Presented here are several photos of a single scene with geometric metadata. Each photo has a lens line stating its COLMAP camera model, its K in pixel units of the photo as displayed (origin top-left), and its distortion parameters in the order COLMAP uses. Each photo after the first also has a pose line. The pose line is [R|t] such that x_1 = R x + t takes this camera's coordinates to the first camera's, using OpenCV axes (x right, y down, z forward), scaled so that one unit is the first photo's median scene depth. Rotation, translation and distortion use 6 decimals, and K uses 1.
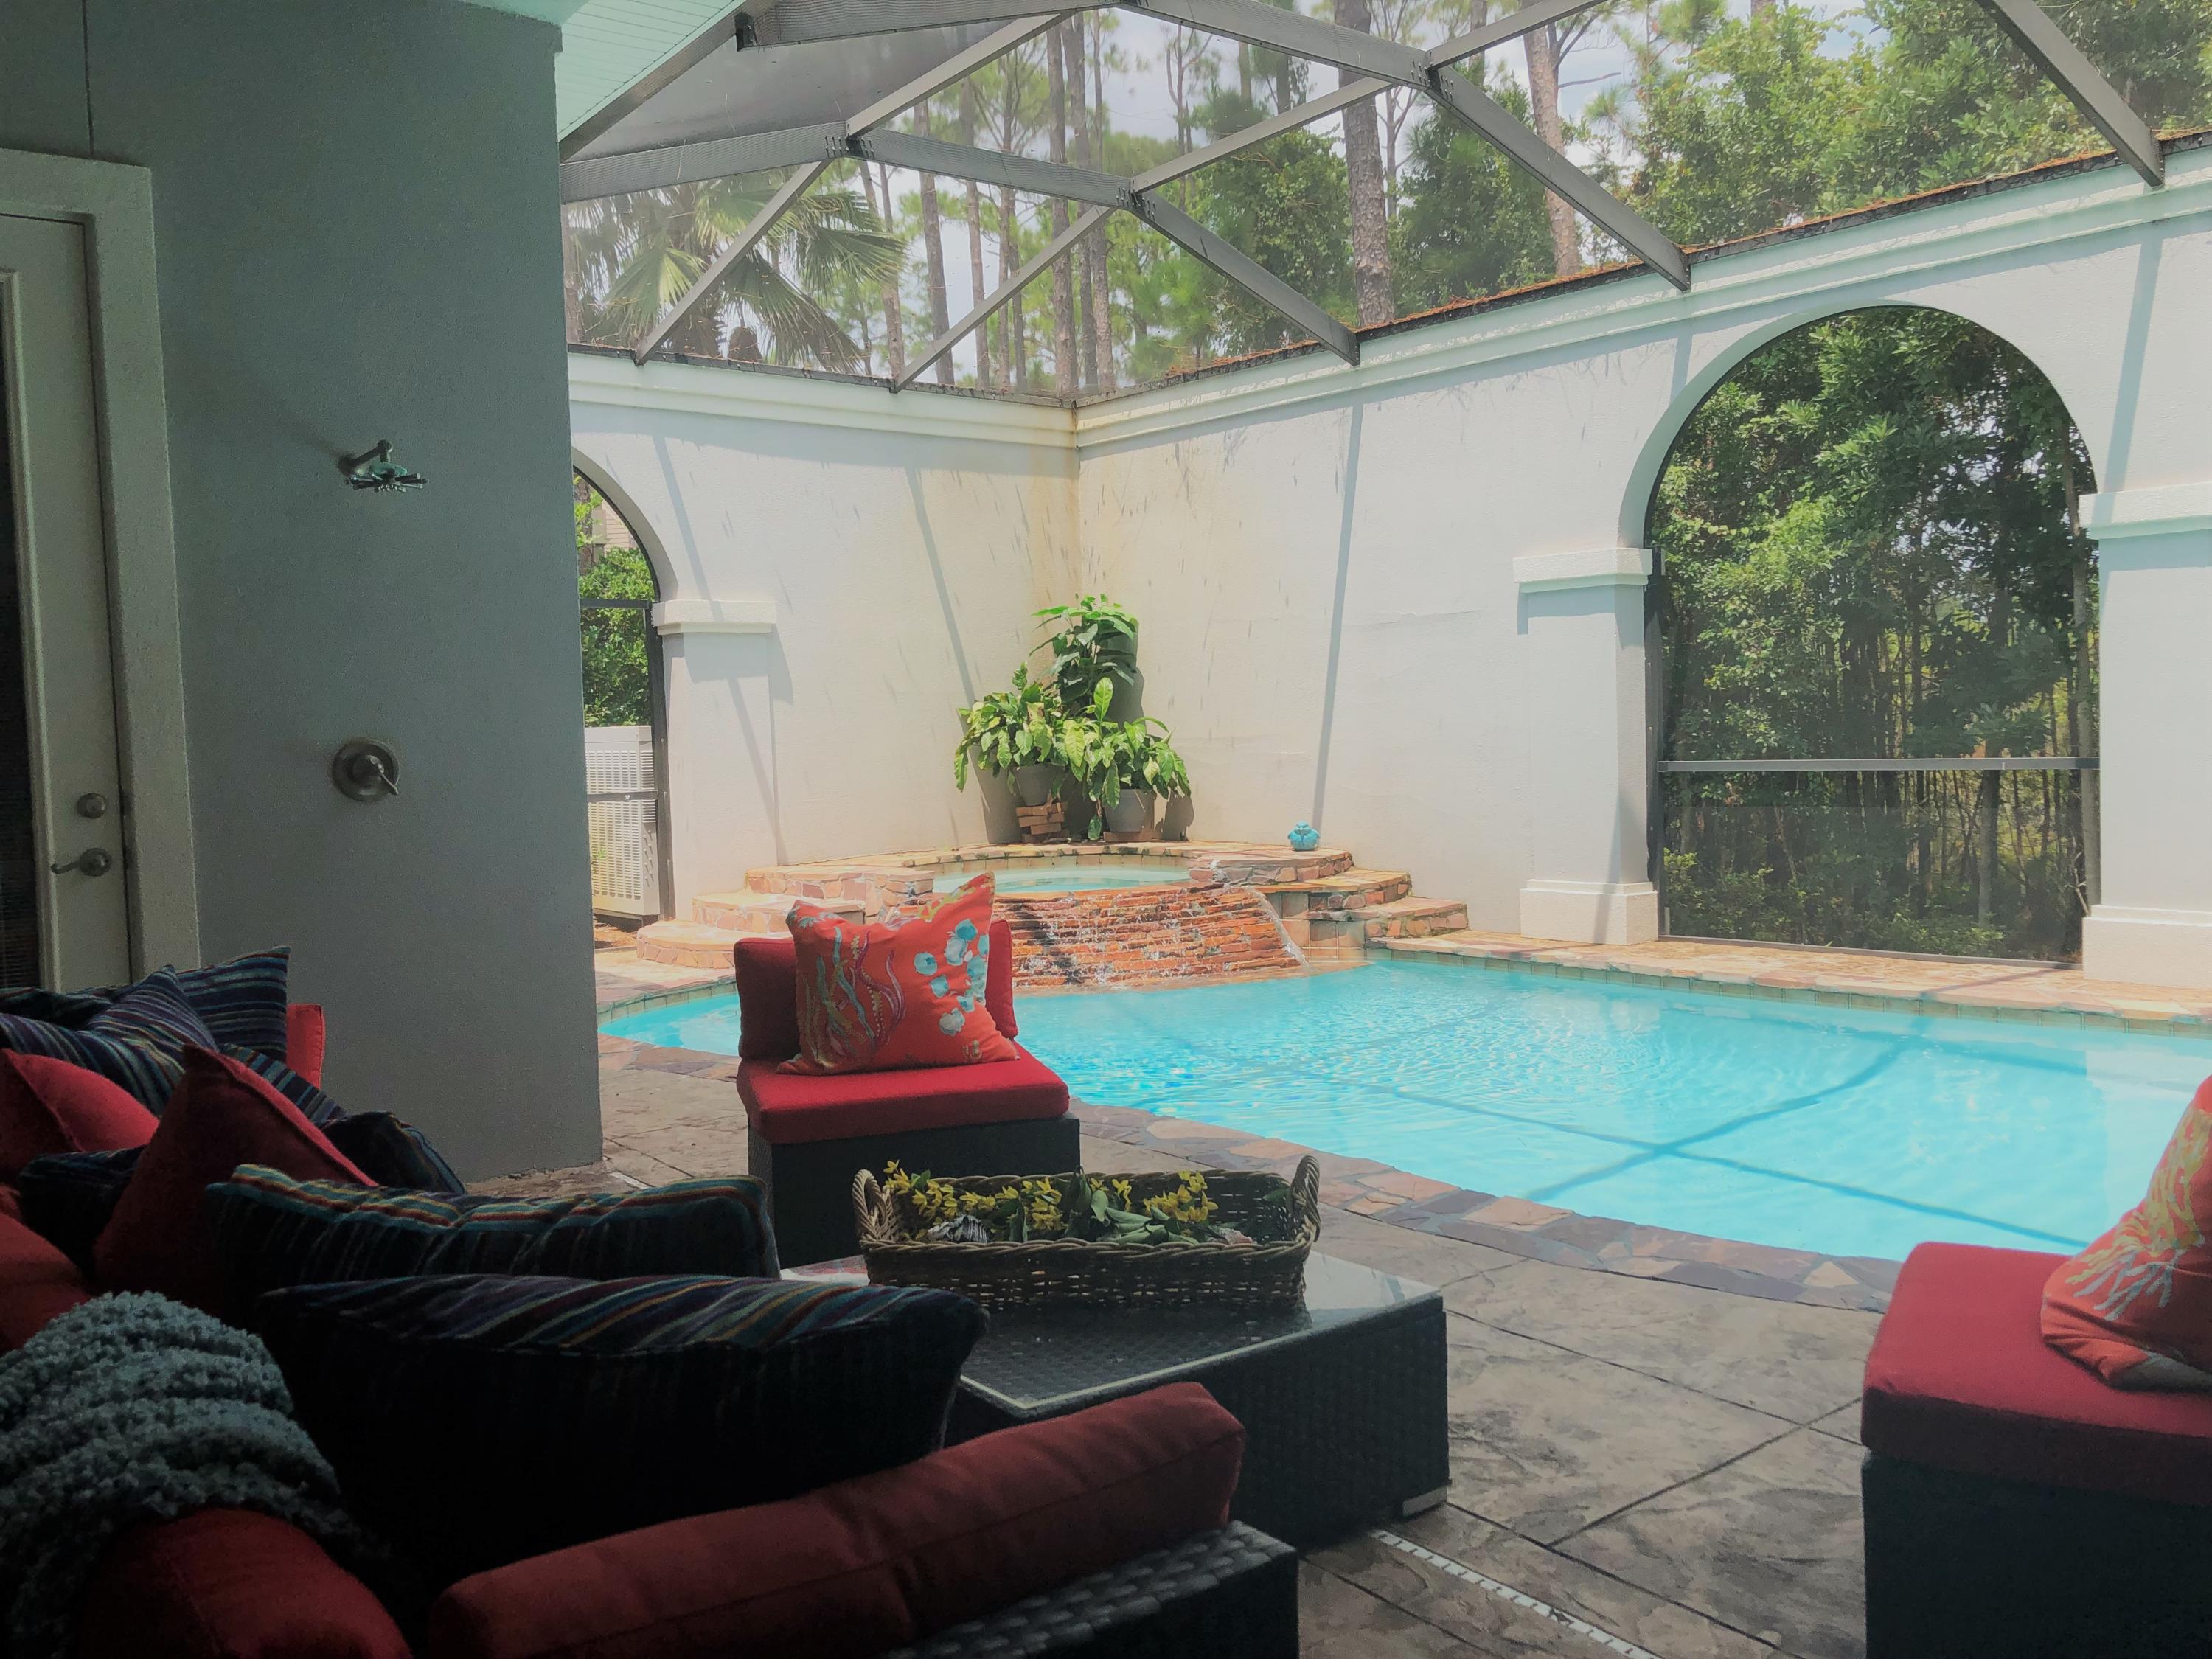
lens RADIAL K [[1819.4, 0, 1103.9], [0, 1819.4, 820.7], [0, 0, 1]] dist [0.077428, -0.083722]
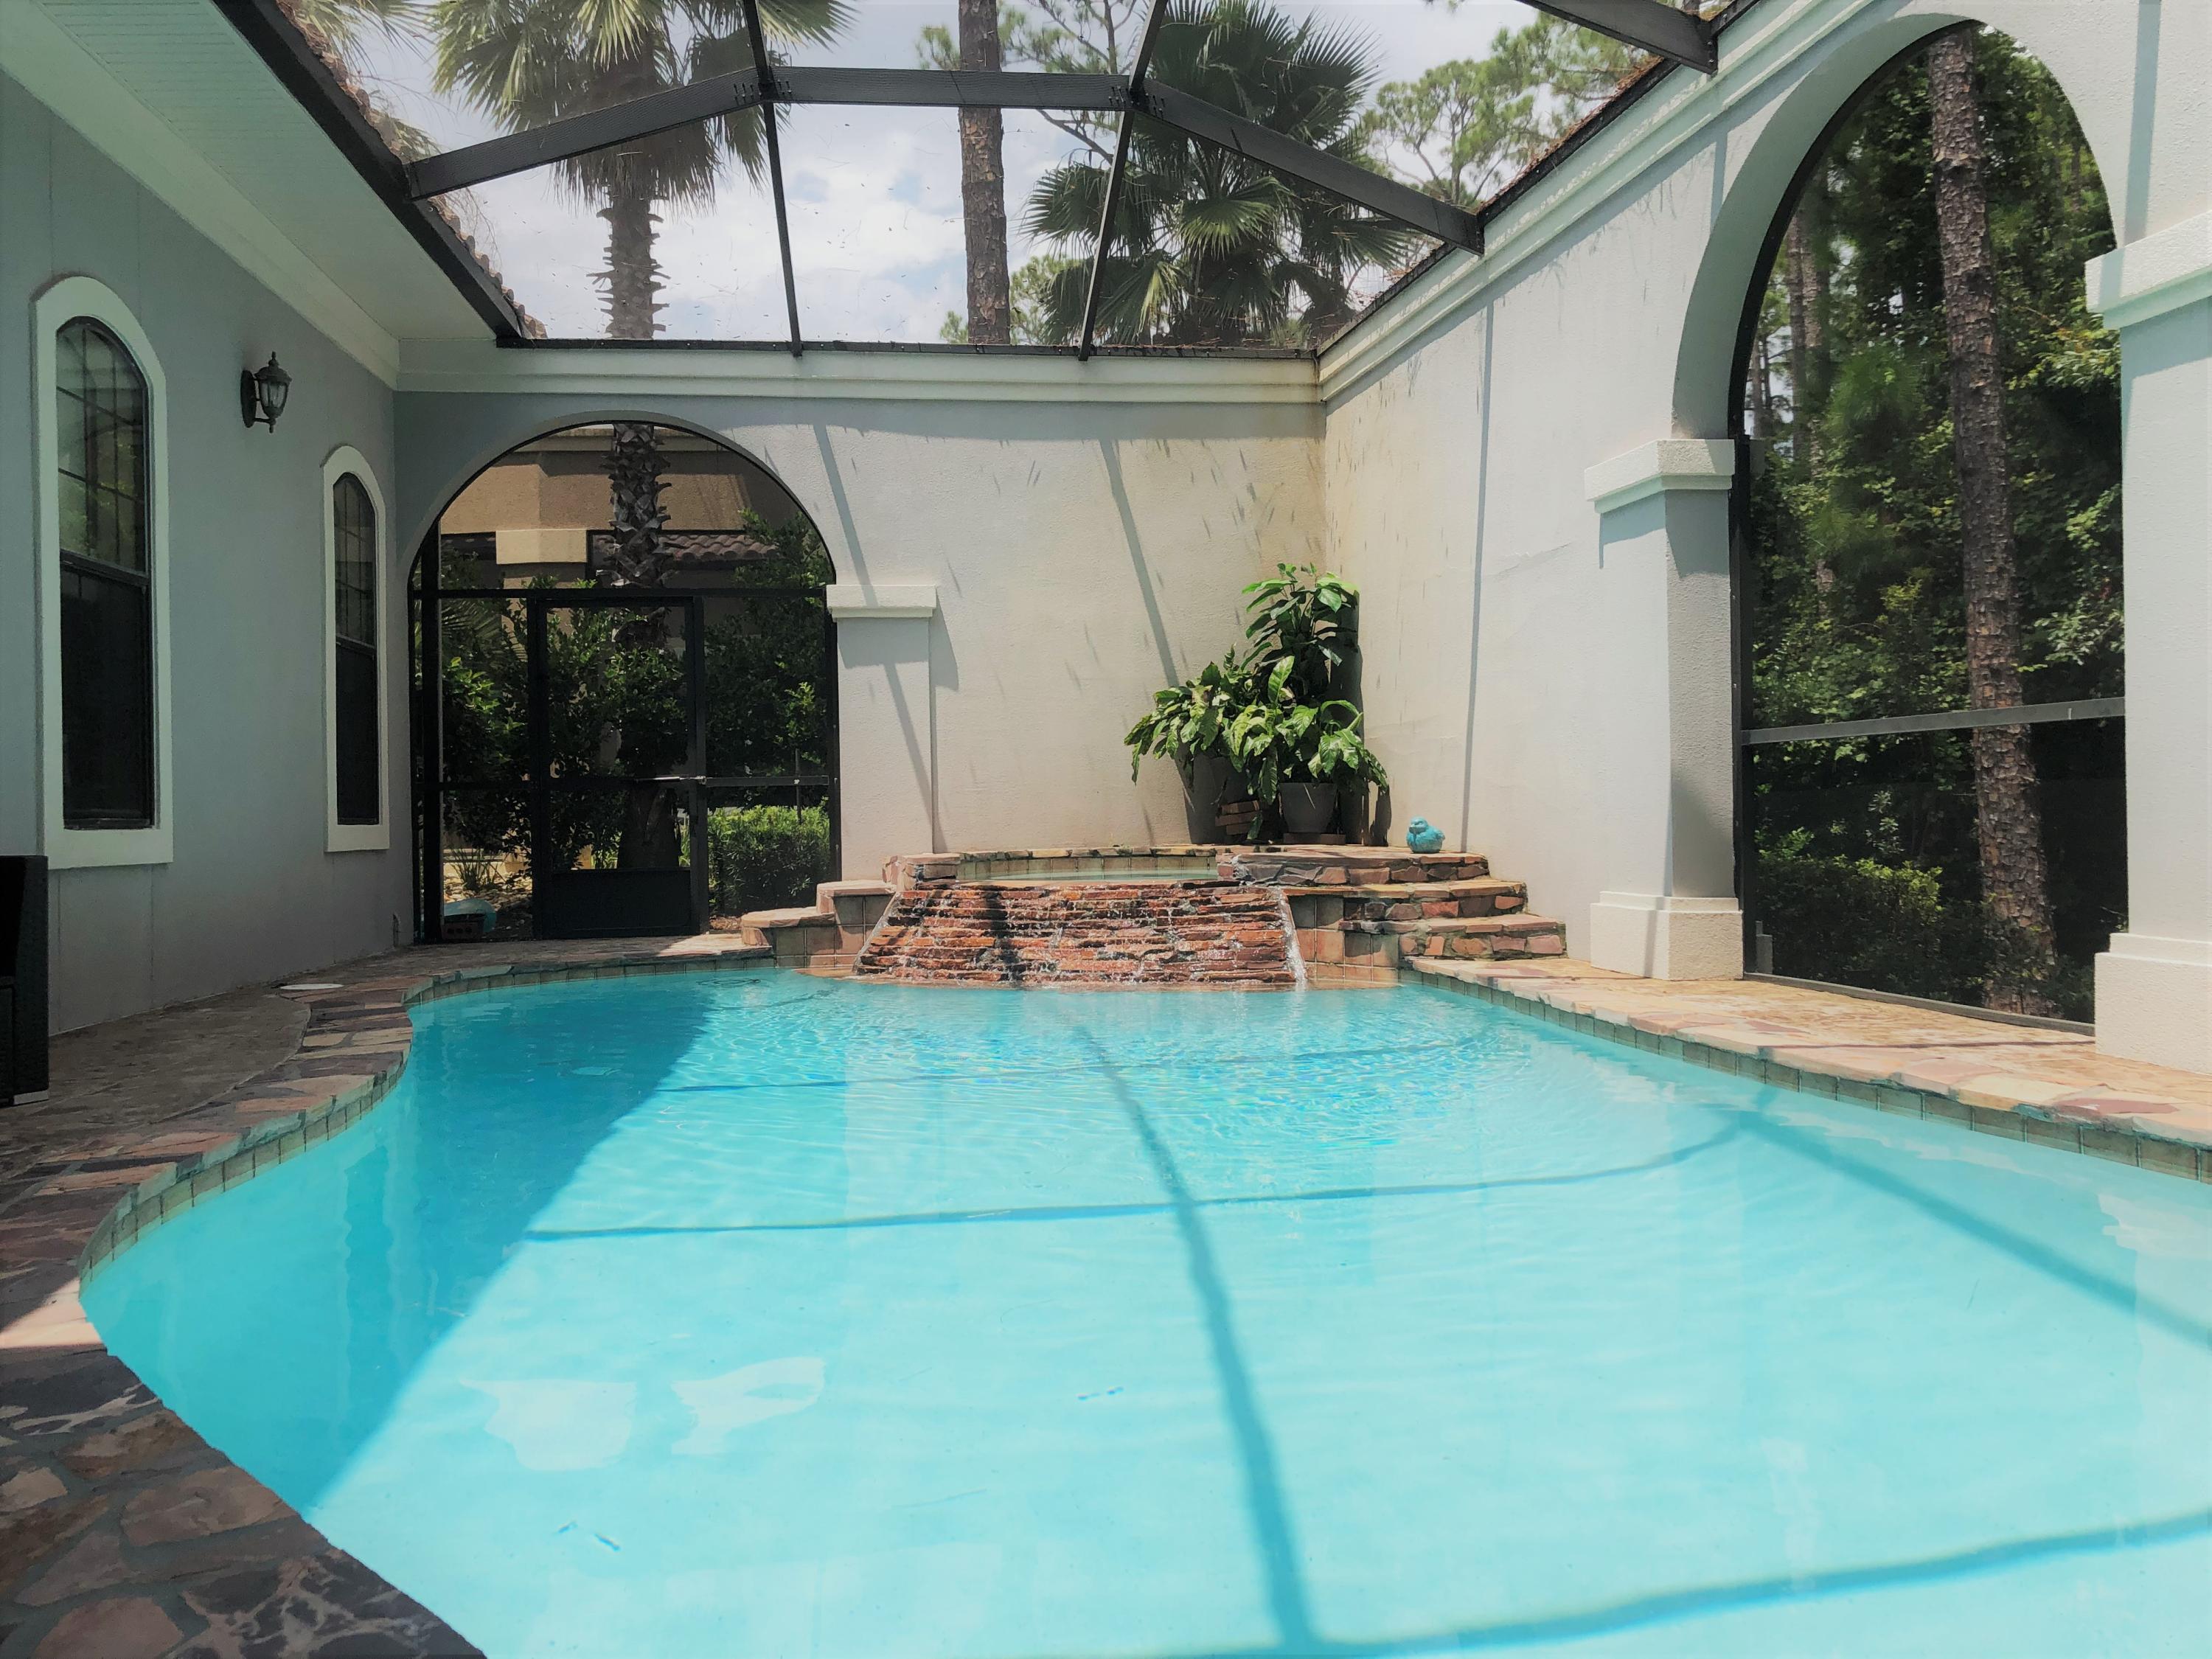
lens RADIAL K [[1819.4, 0, 1097.3], [0, 1819.4, 825.6], [0, 0, 1]] dist [0.077428, -0.083722]
pose [[0.847536, 0.020344, -0.530348, 0.450621], [-0.036759, 0.999116, -0.020418, 0.027854], [0.529463, 0.036800, 0.847534, 0.243036]]
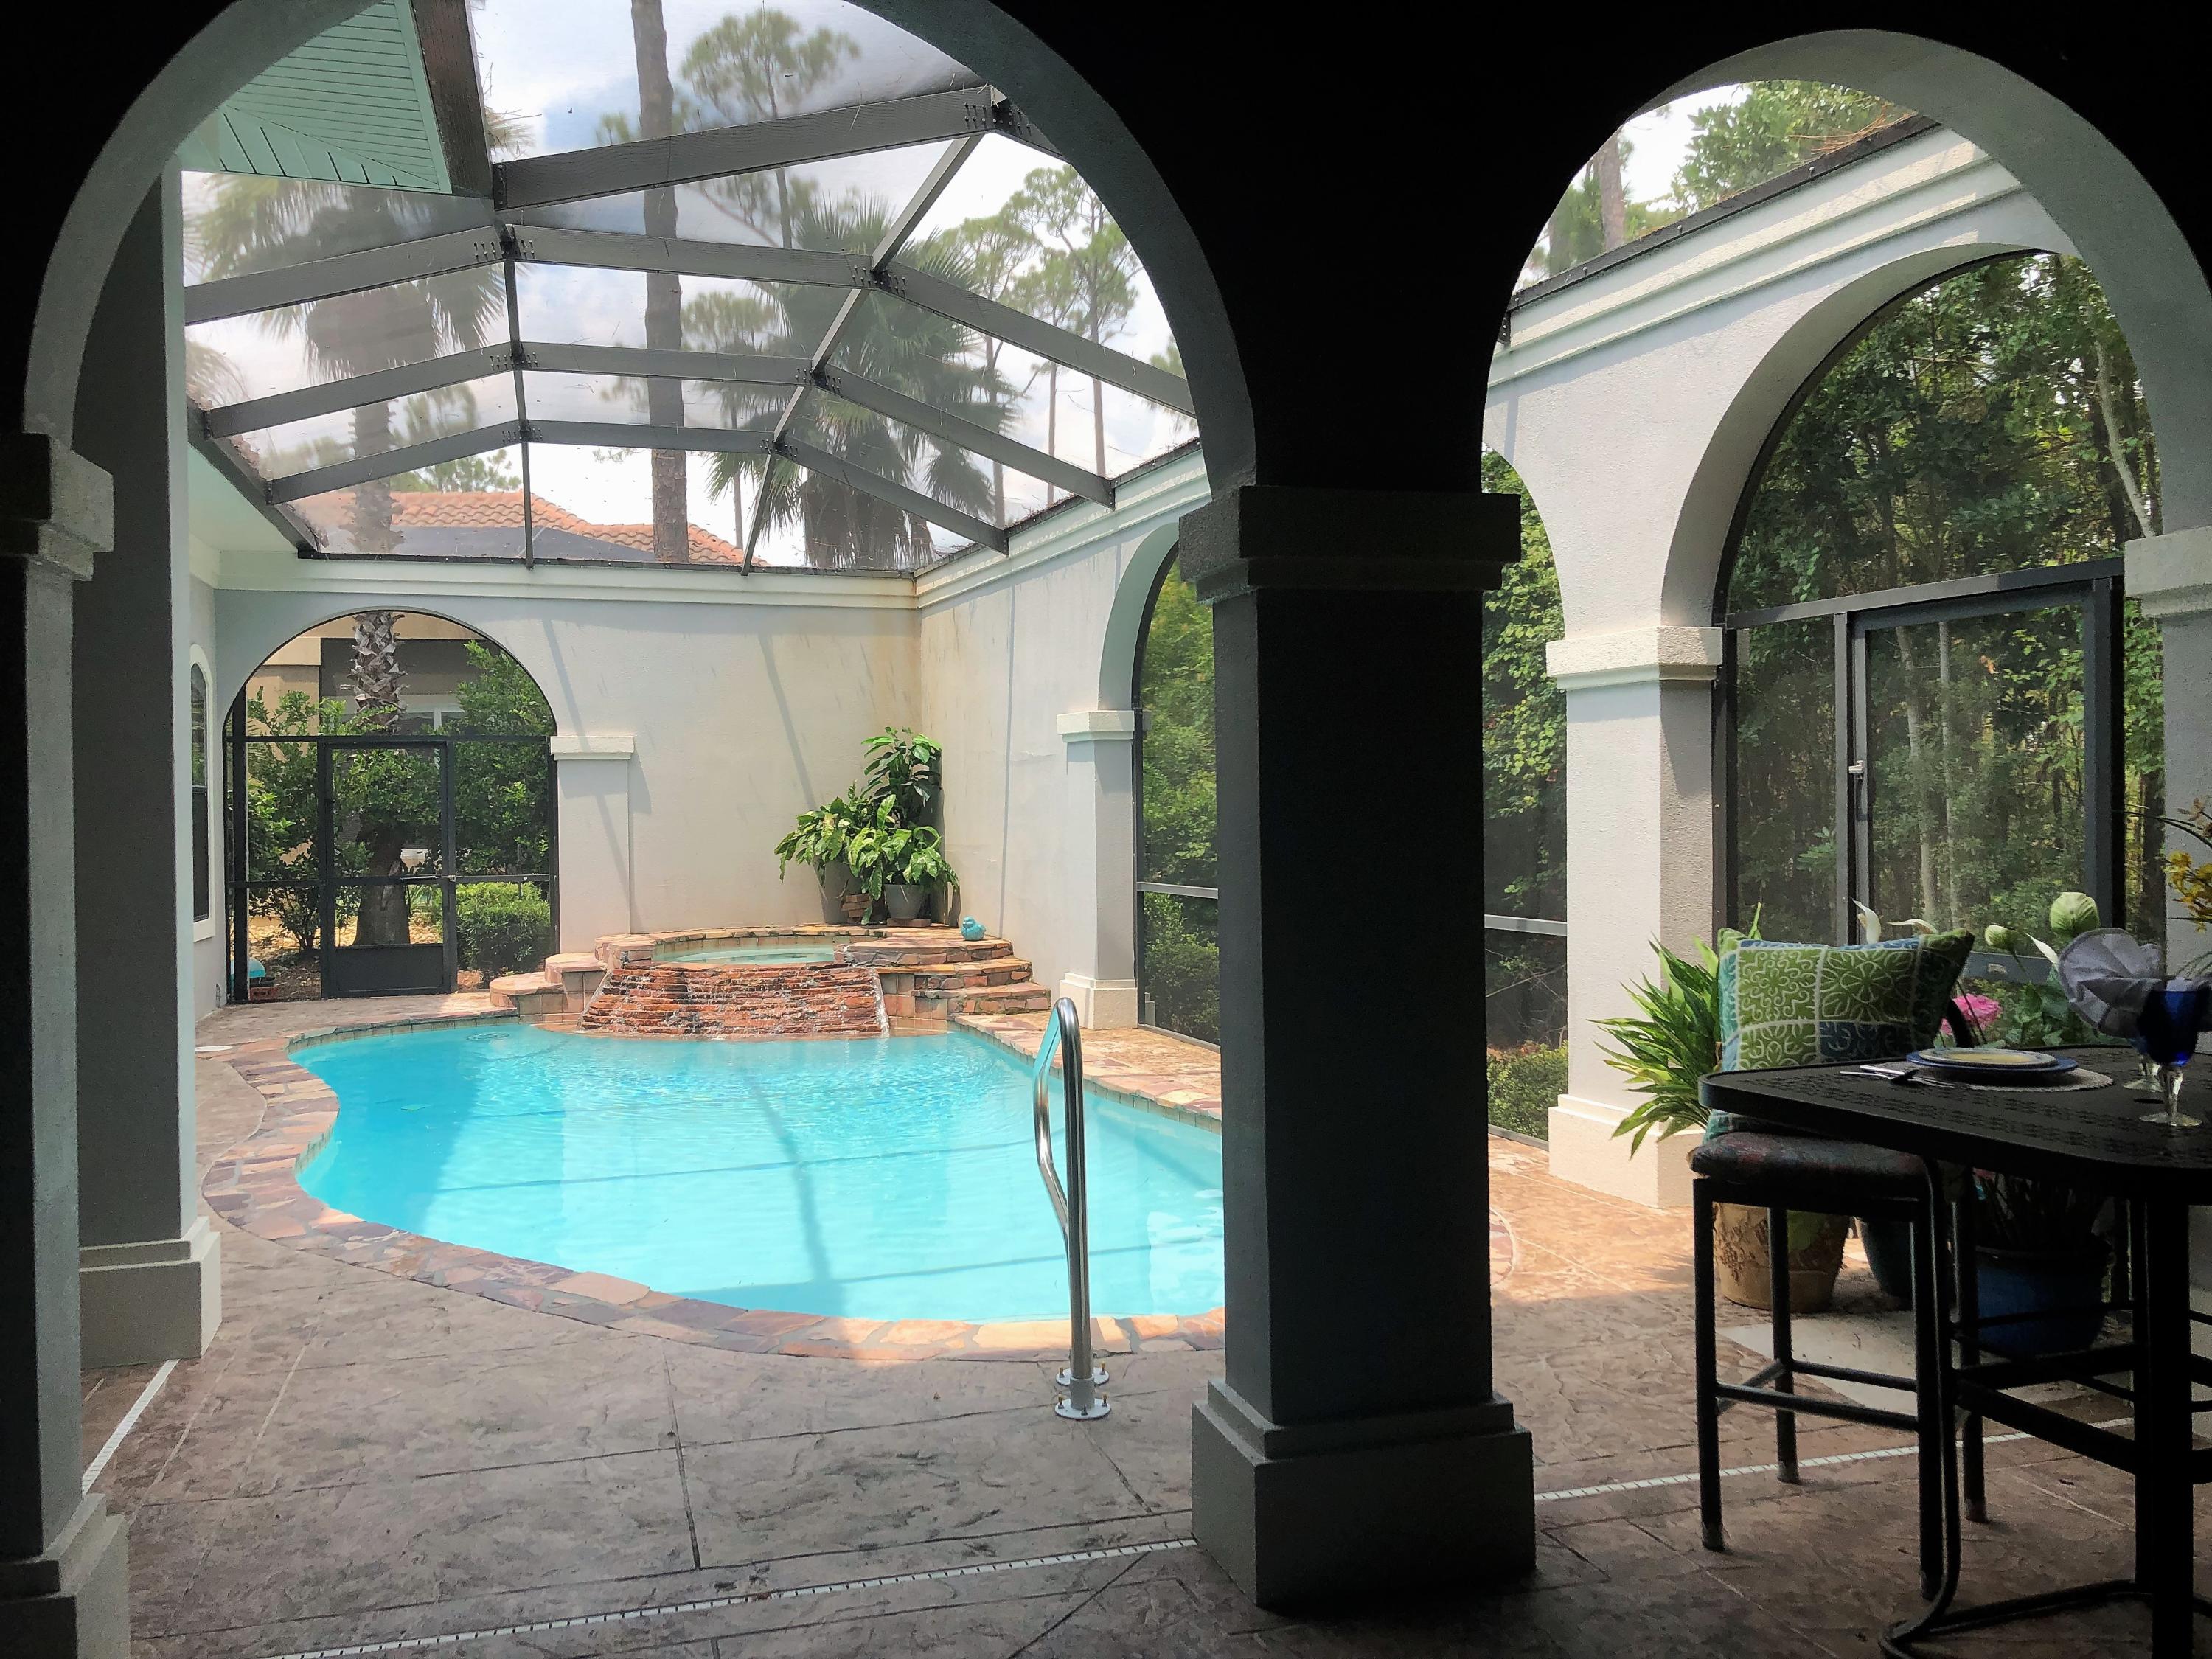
lens RADIAL K [[1819.4, 0, 1116.6], [0, 1819.4, 810.6], [0, 0, 1]] dist [0.077428, -0.083722]
pose [[0.931324, 0.020478, -0.363617, 0.697802], [-0.034200, 0.998924, -0.031340, -0.039098], [0.362583, 0.041623, 0.931021, -0.132648]]
